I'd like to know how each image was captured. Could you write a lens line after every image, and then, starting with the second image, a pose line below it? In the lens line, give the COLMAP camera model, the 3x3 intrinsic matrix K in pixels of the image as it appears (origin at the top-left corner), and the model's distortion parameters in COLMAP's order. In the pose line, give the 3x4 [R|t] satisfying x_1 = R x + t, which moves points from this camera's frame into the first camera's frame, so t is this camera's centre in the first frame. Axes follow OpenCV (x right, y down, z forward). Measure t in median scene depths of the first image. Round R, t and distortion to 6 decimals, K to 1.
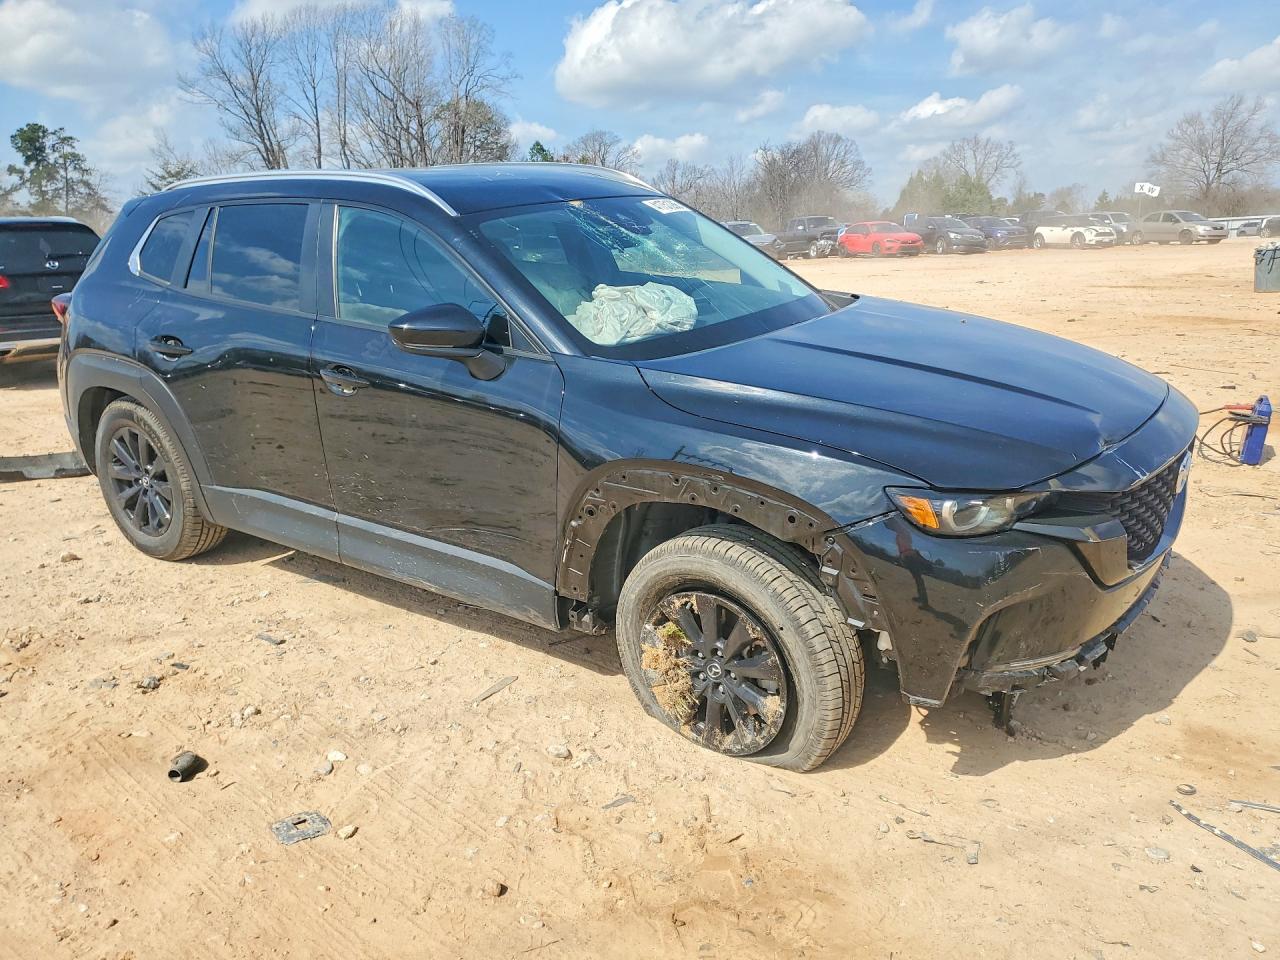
lens RADIAL K [[976.3, 0, 643.1], [0, 976.3, 490.0], [0, 0, 1]] dist [-0.016521, 0.007870]
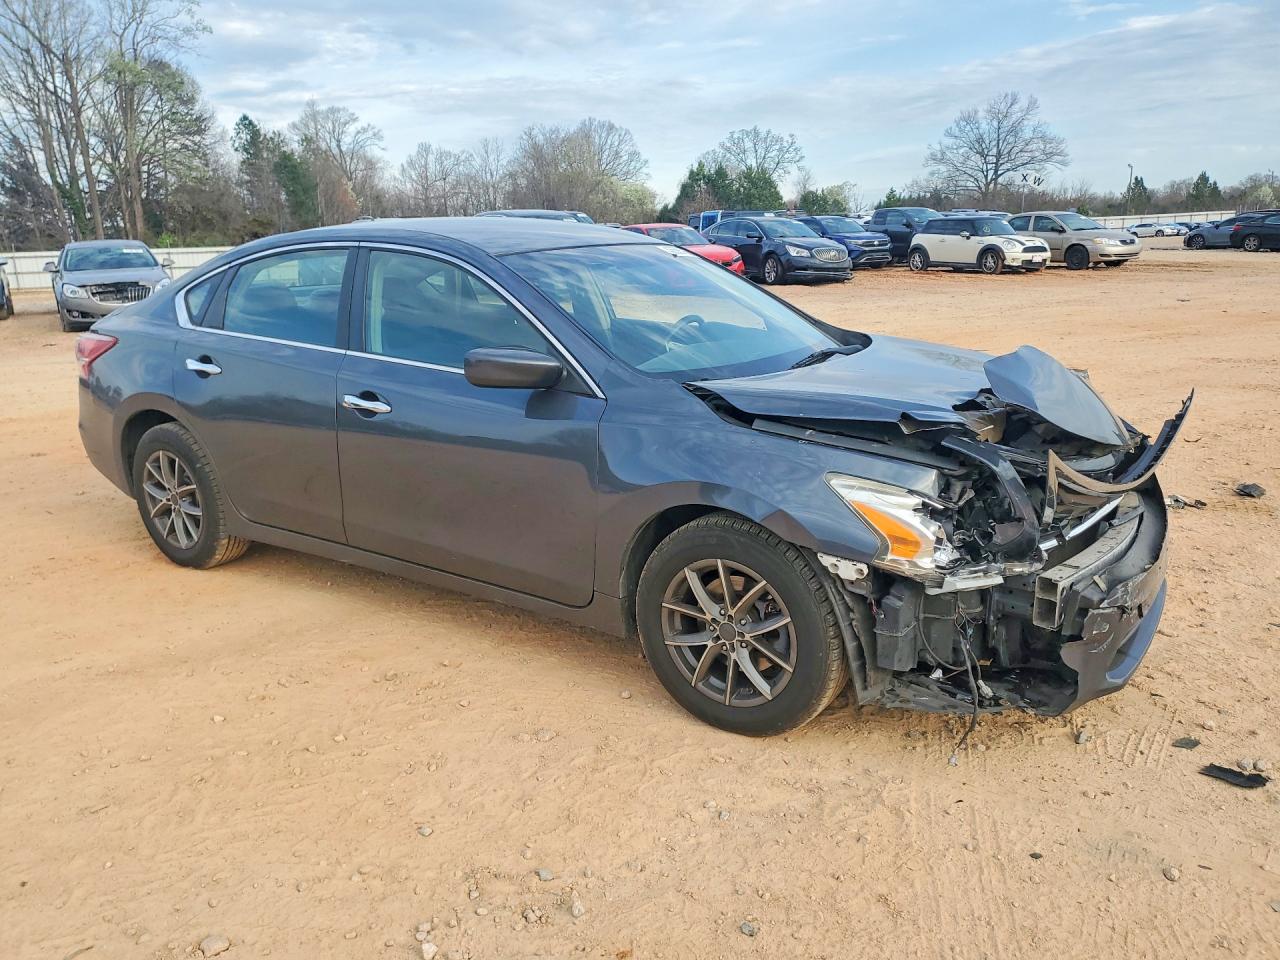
lens RADIAL K [[976.3, 0, 637.1], [0, 976.3, 481.5], [0, 0, 1]] dist [-0.016521, 0.007870]
pose [[0.978160, -0.039721, 0.204025, 0.029161], [0.040213, 0.999190, 0.001737, -0.034255], [-0.203929, 0.006506, 0.978964, 0.121572]]
